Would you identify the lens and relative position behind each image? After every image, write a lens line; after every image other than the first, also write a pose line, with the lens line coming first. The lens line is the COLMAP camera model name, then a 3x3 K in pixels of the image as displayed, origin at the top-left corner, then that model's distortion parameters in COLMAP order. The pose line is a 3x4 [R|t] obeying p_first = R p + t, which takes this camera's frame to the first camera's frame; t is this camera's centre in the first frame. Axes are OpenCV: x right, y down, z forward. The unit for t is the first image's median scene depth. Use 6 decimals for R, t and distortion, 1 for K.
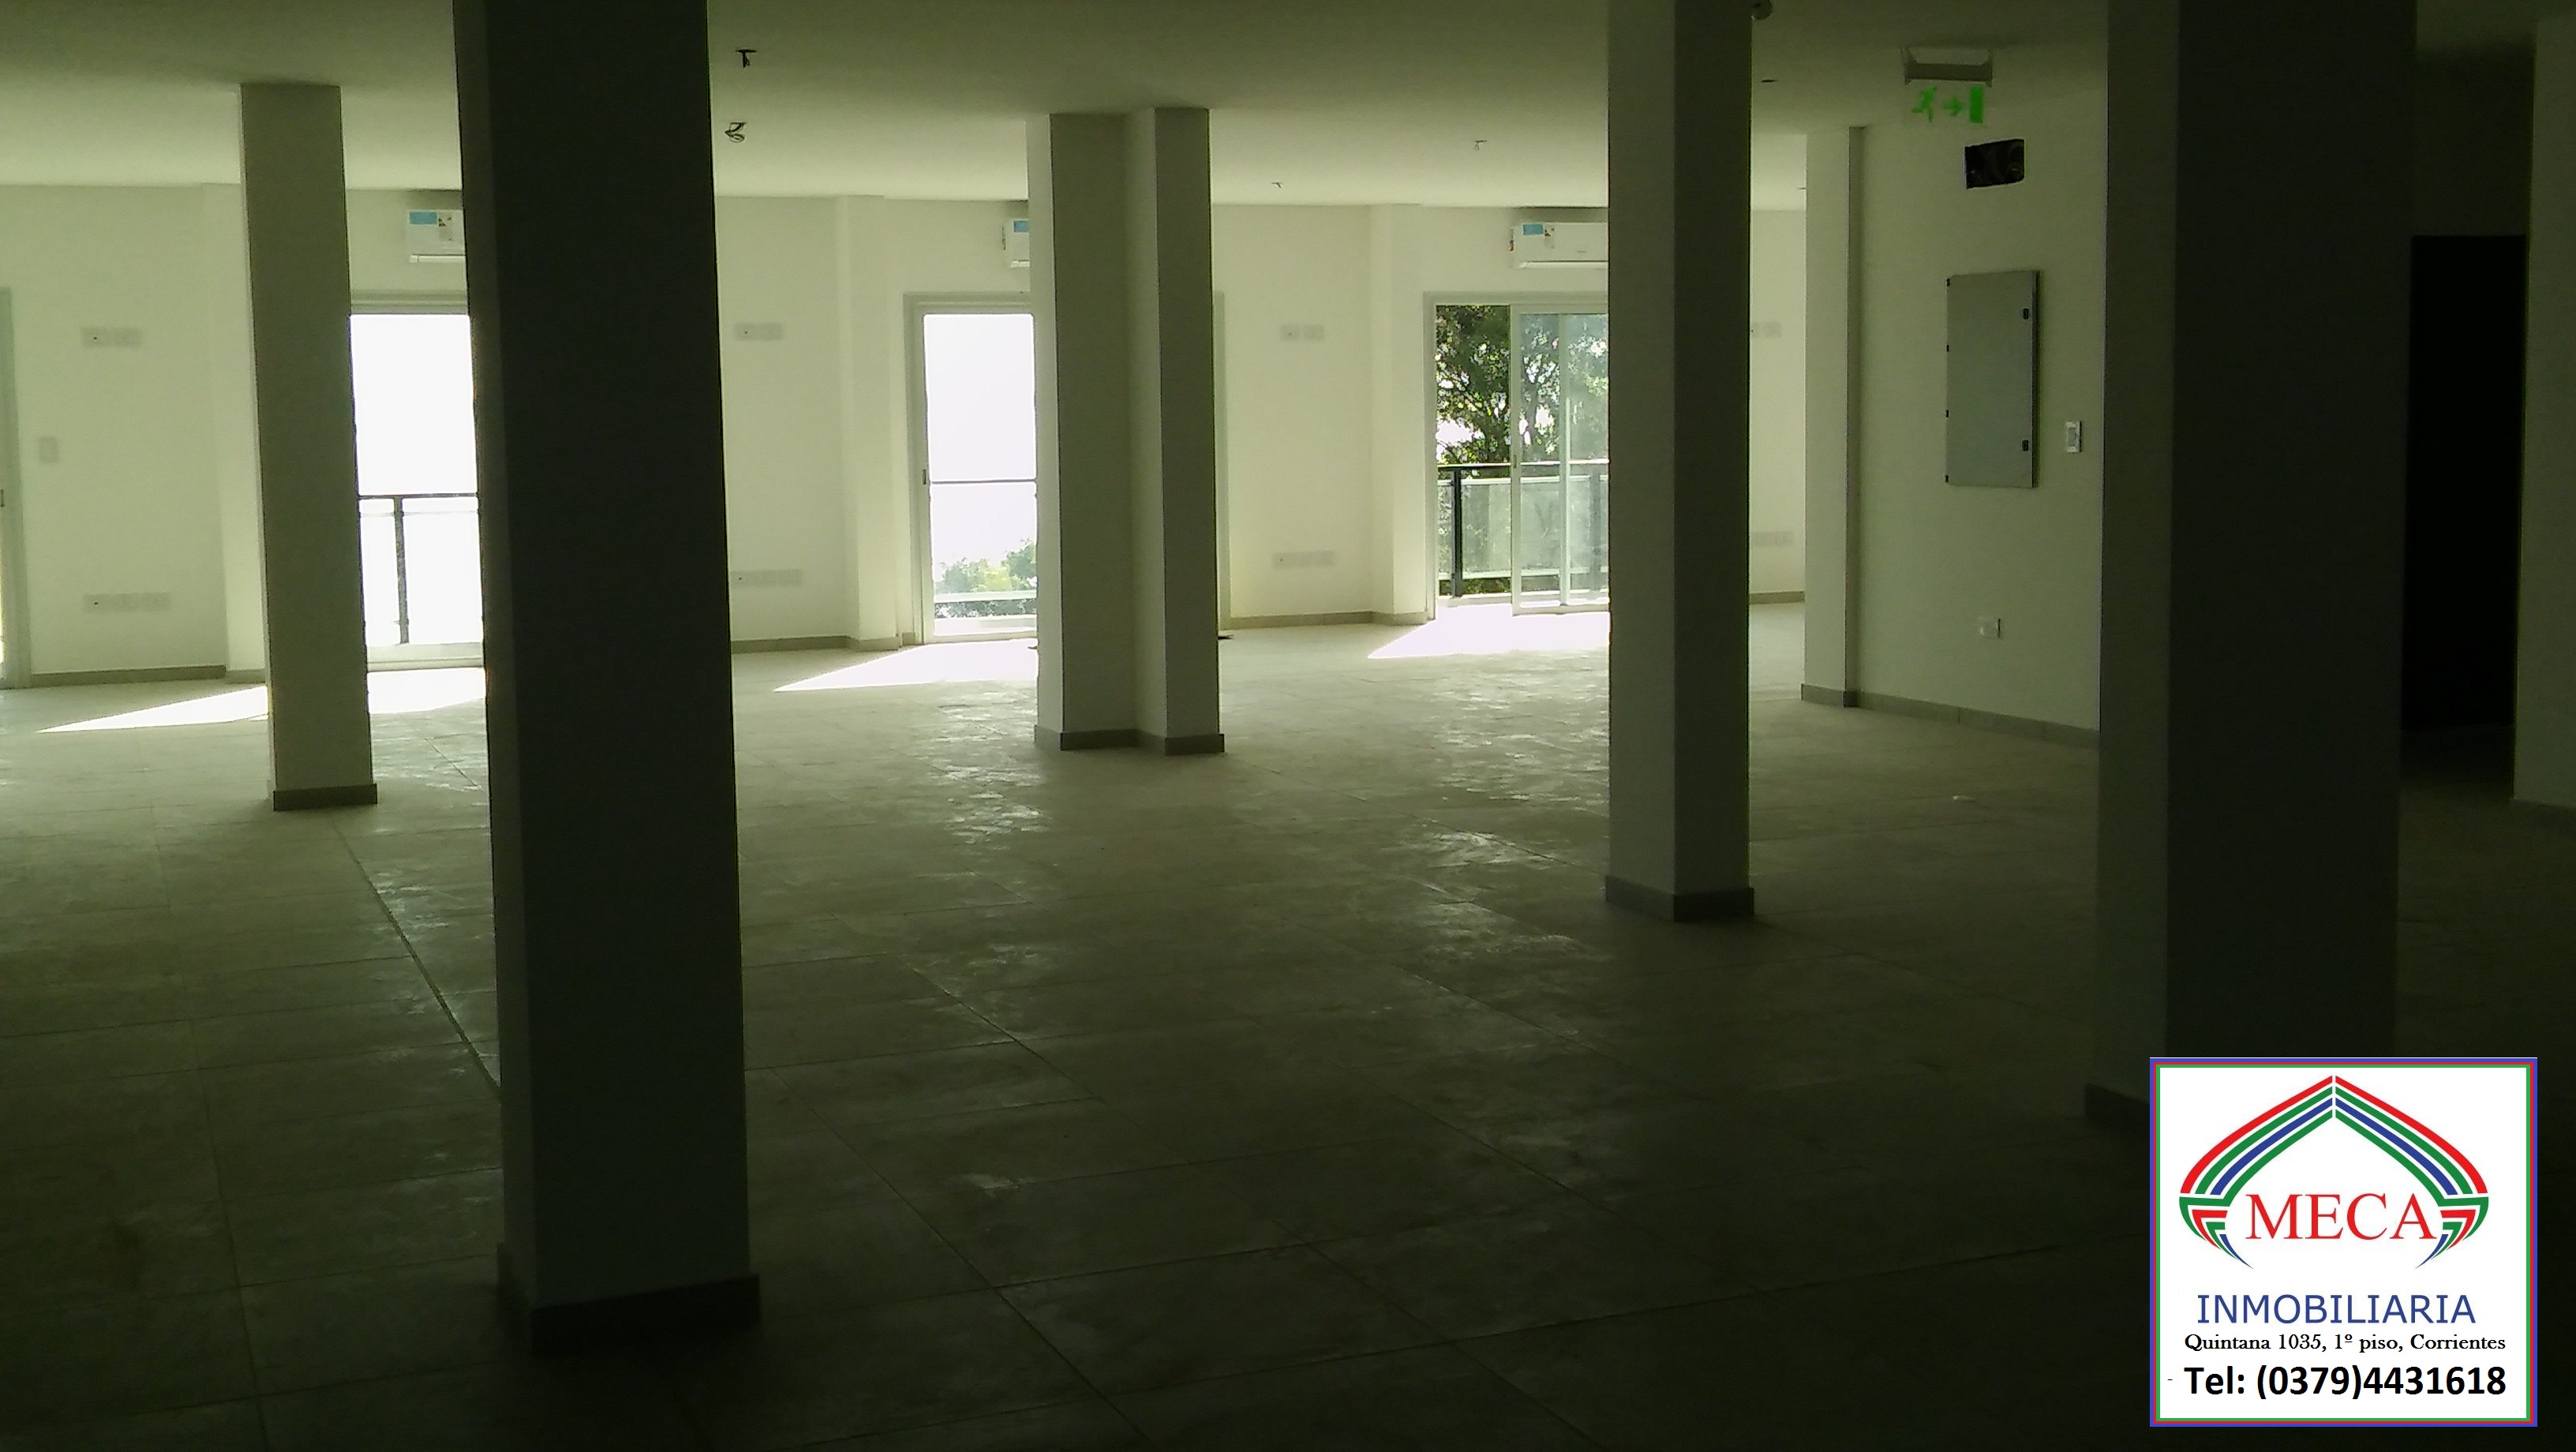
lens RADIAL K [[2888.3, 0, 1297.7], [0, 2888.3, 657.5], [0, 0, 1]] dist [0.121674, -0.264676]
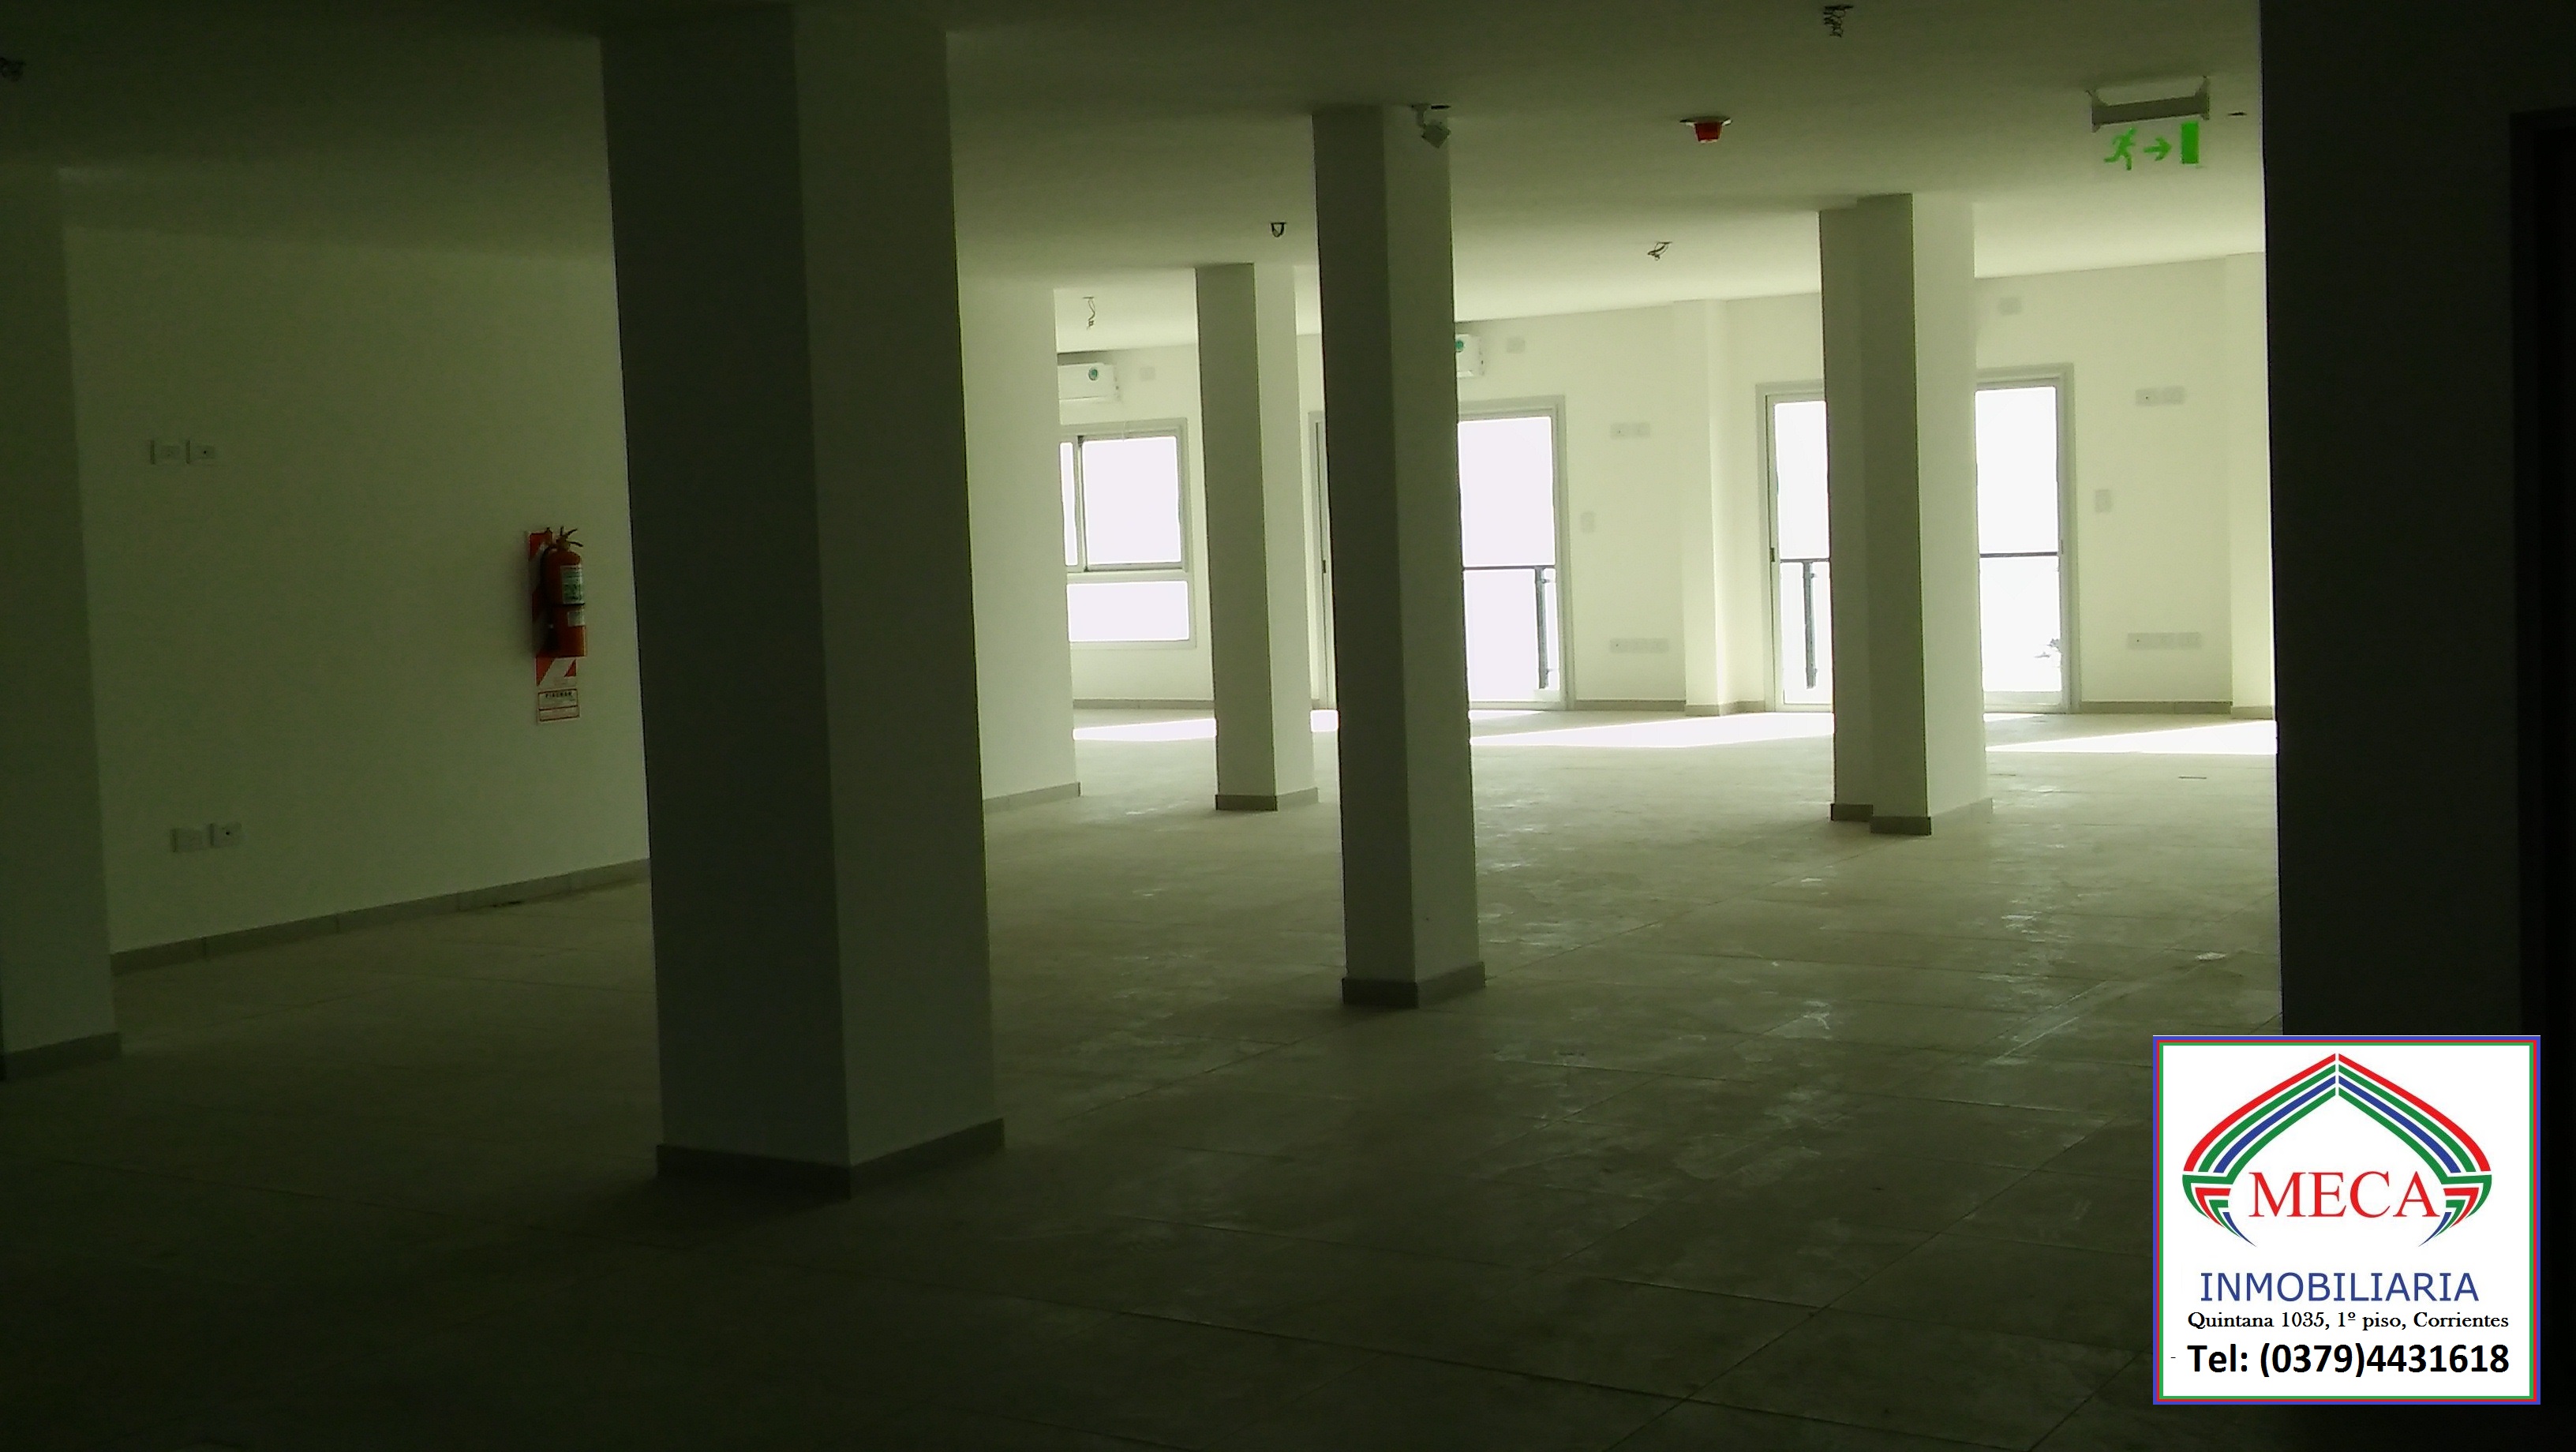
lens RADIAL K [[2888.3, 0, 1297.7], [0, 2888.3, 657.5], [0, 0, 1]] dist [0.121674, -0.264676]
pose [[0.560190, 0.037050, -0.827535, 0.678227], [-0.042196, 0.998979, 0.016161, -0.035353], [0.827289, 0.025866, 0.561181, 0.260126]]
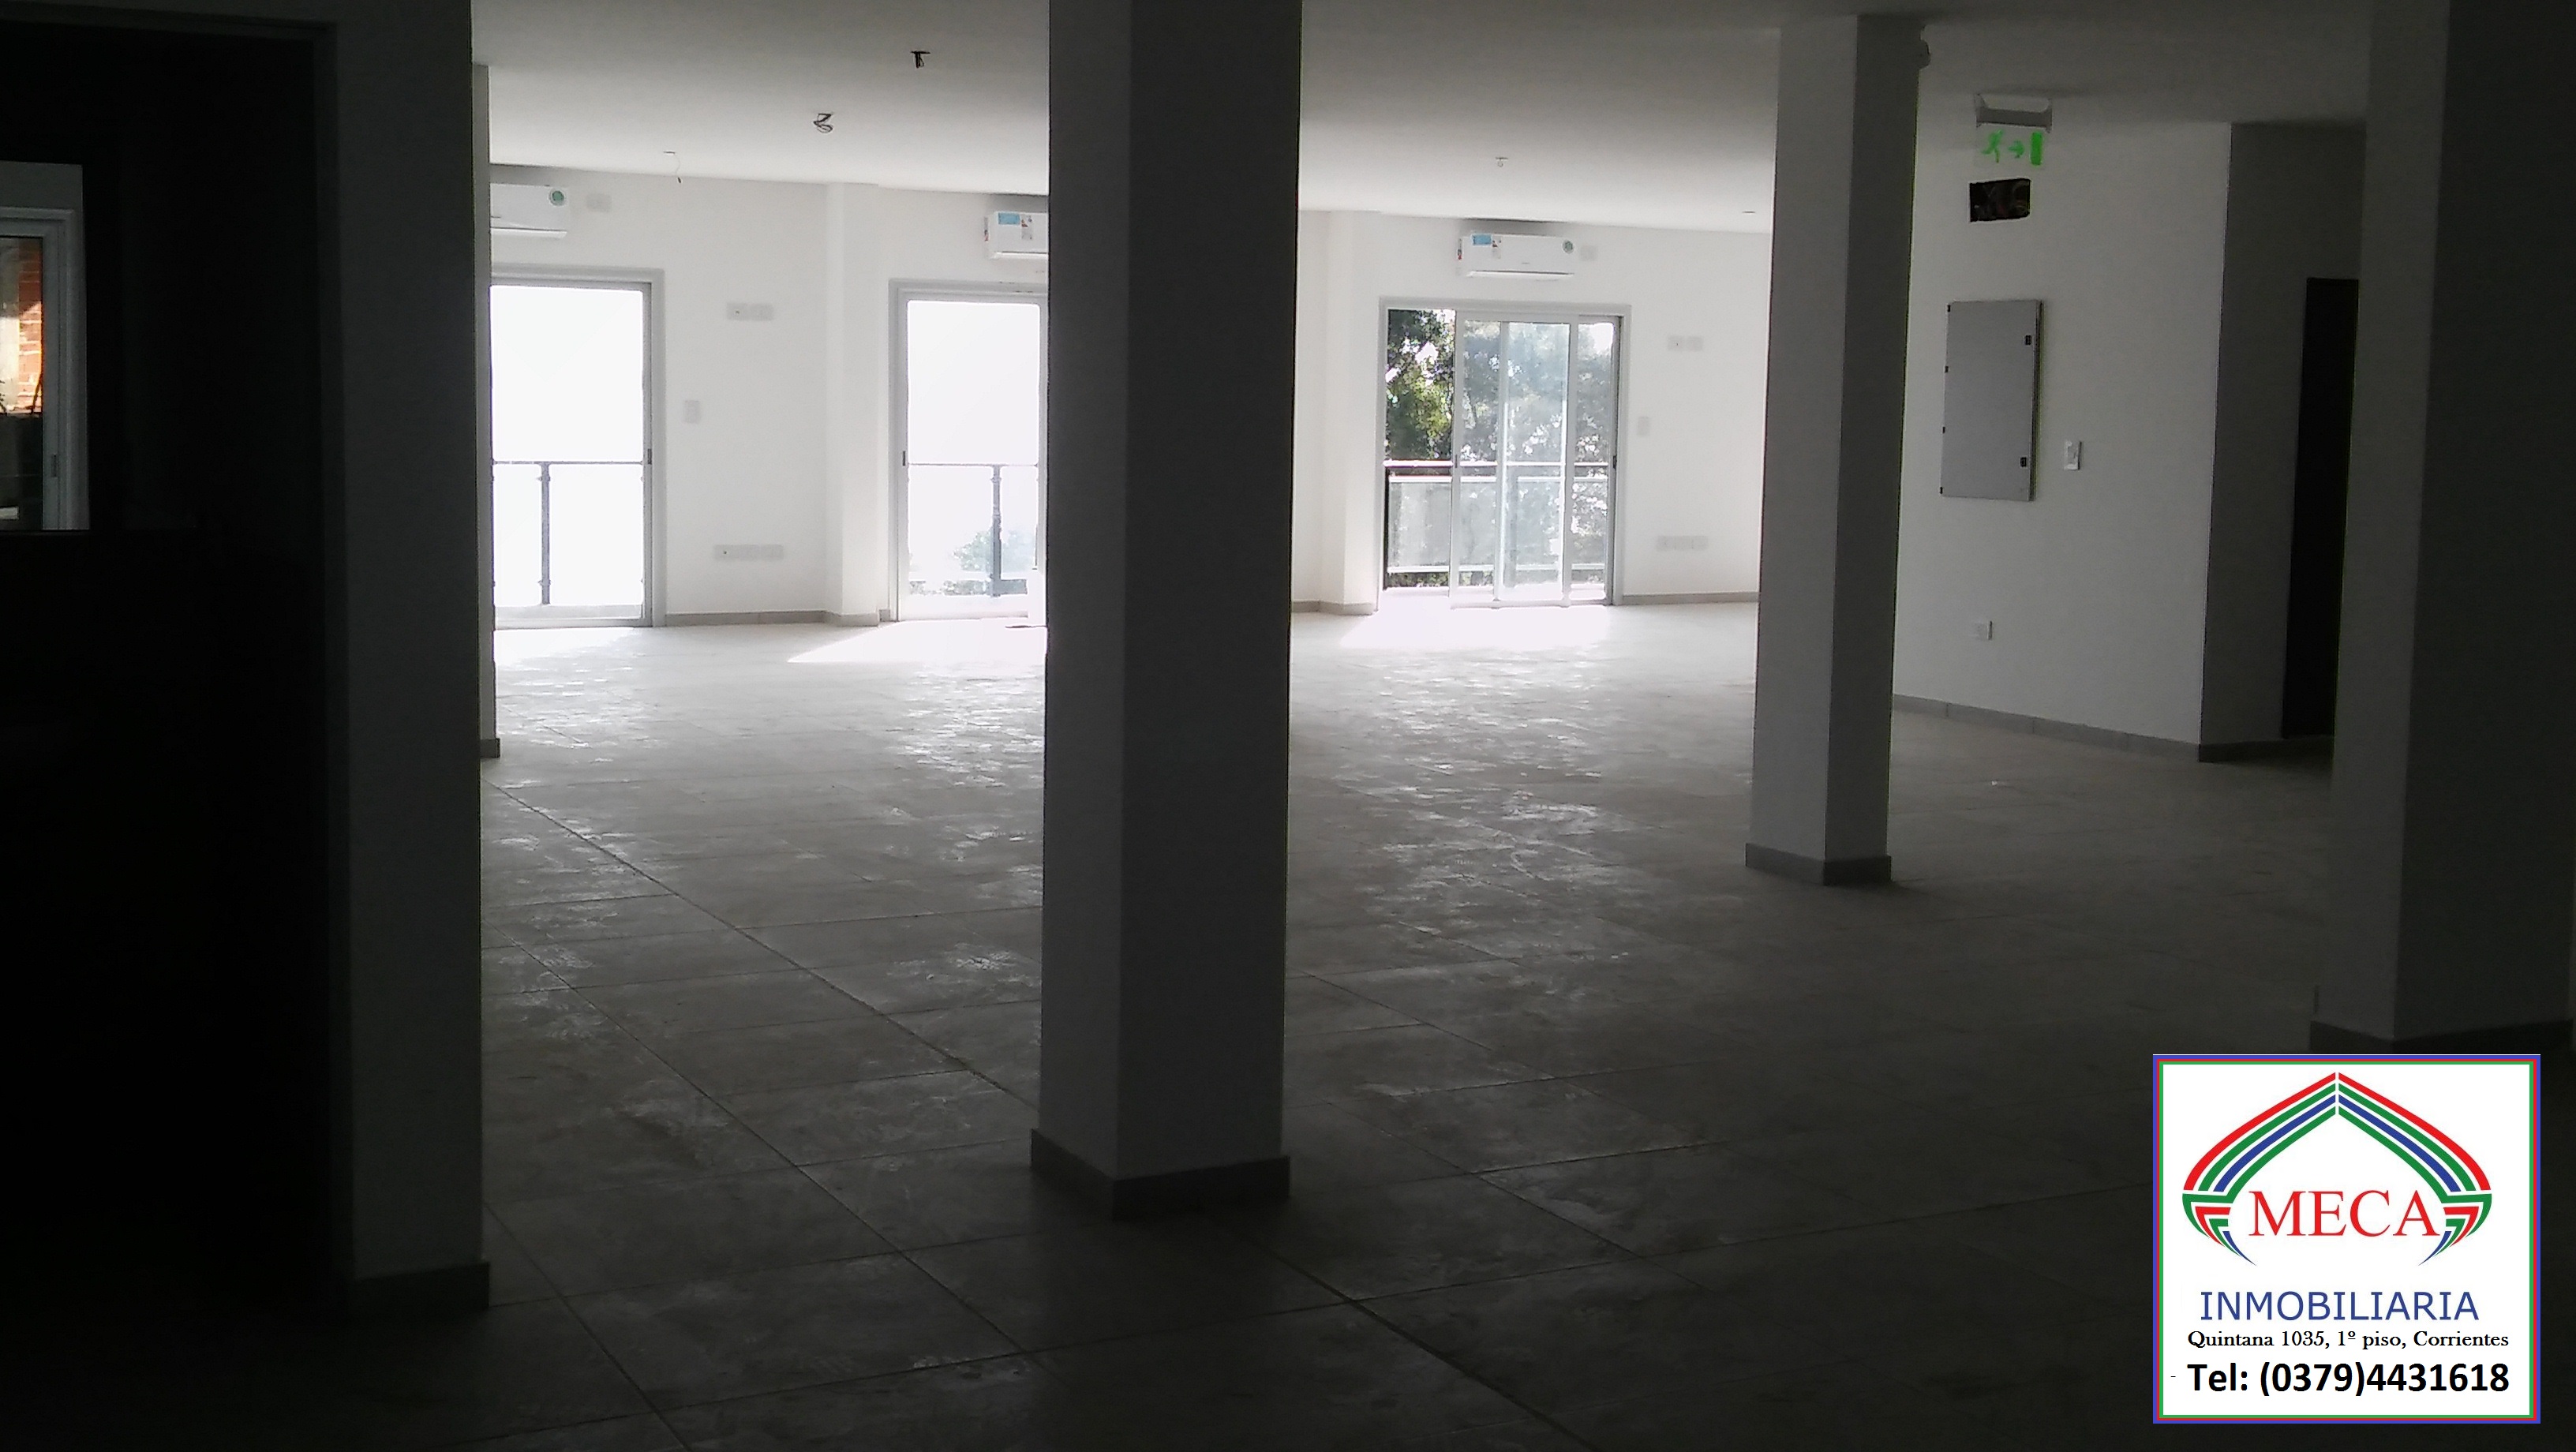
lens RADIAL K [[2888.3, 0, 1297.7], [0, 2888.3, 657.5], [0, 0, 1]] dist [0.121674, -0.264676]
pose [[0.995320, 0.024991, 0.093347, -0.118497], [-0.025111, 0.999685, 0.000108, 0.006642], [-0.093314, -0.002452, 0.995634, -0.052824]]
